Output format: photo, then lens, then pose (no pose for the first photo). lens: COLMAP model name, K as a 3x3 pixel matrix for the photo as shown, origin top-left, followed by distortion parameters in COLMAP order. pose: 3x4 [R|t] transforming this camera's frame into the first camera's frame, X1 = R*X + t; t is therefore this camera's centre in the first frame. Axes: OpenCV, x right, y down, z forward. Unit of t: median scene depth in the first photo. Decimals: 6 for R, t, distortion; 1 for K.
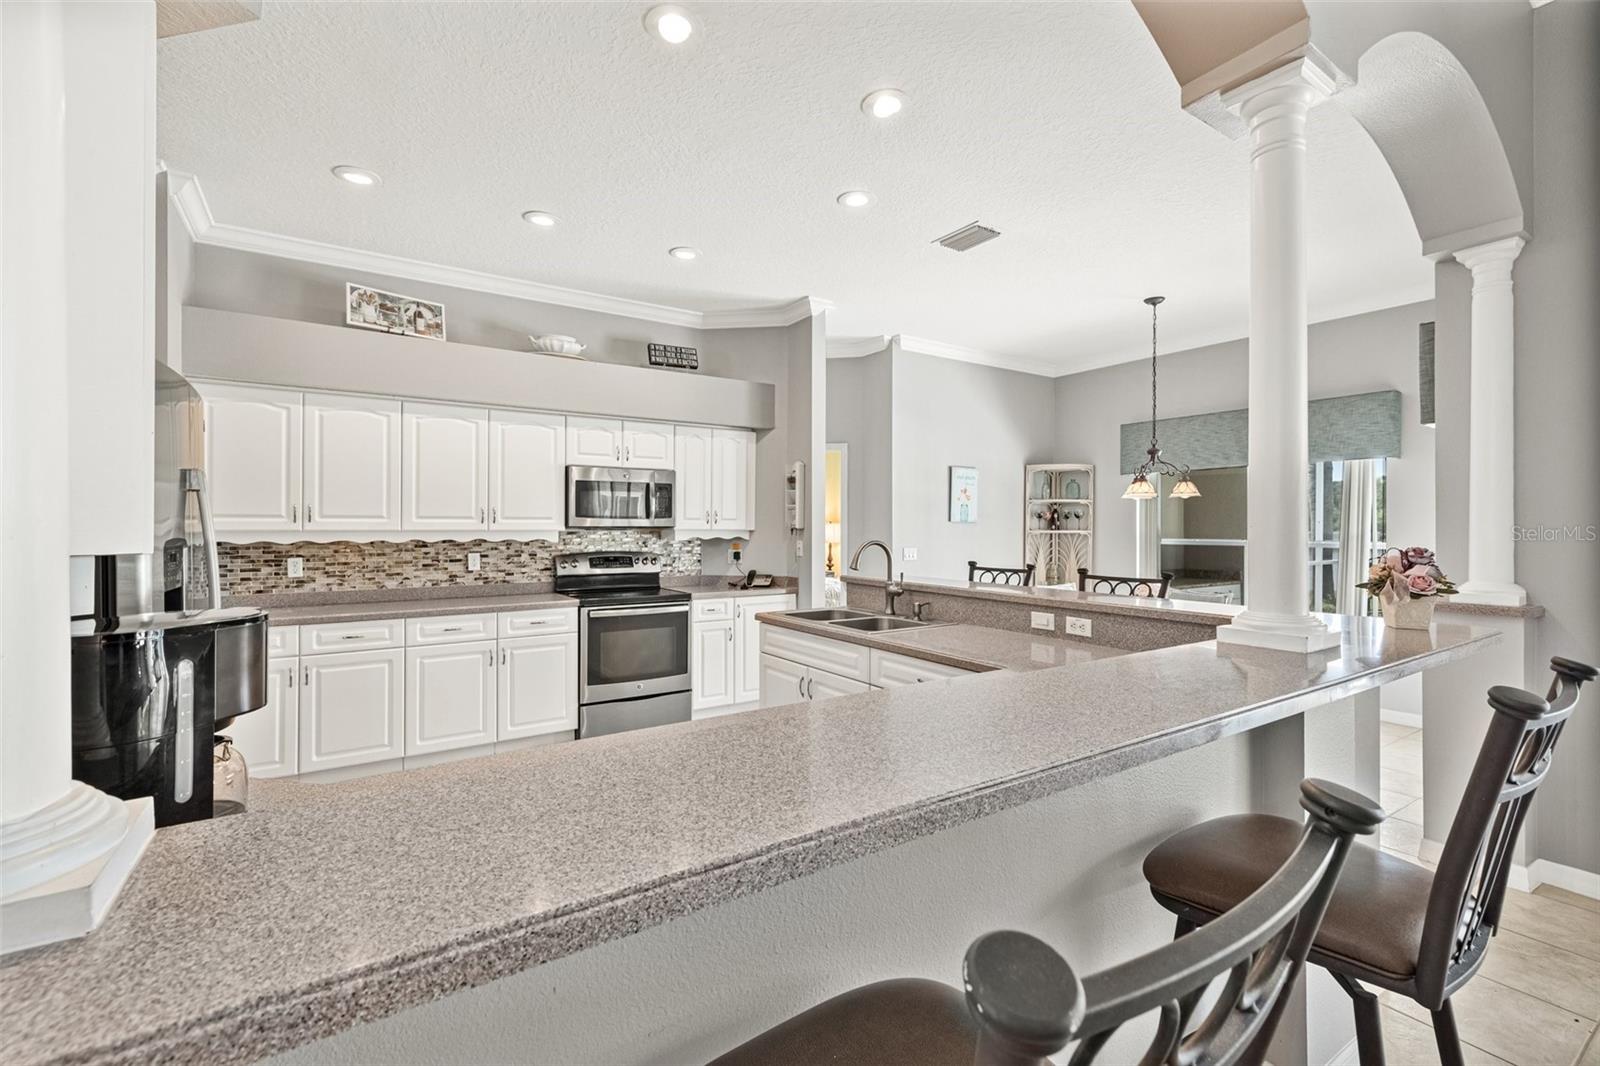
lens RADIAL K [[695.8, 0, 794.0], [0, 695.8, 526.0], [0, 0, 1]] dist [0.007904, -0.000446]
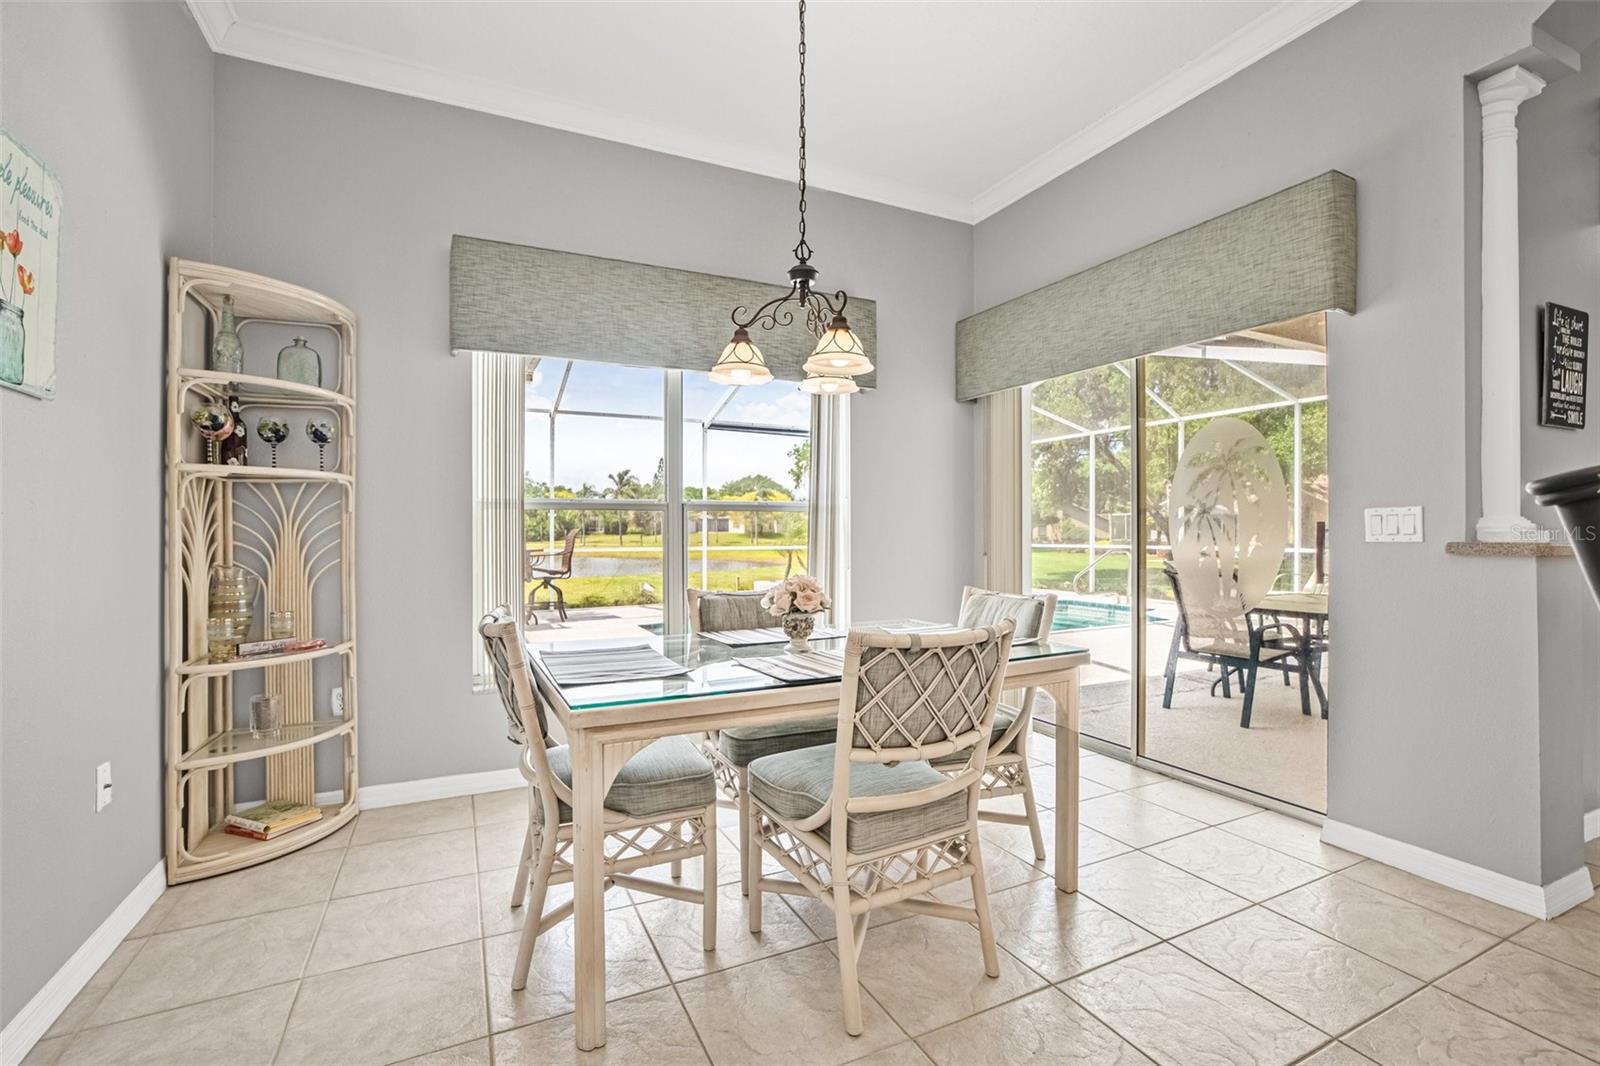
lens RADIAL K [[706.0, 0, 799.7], [0, 706.0, 531.8], [0, 0, 1]] dist [-0.037849, 0.015658]
pose [[0.120146, -0.003385, 0.992750, 0.079409], [0.002766, 0.999991, 0.003075, 0.052456], [-0.992752, 0.002376, 0.120155, 0.948720]]
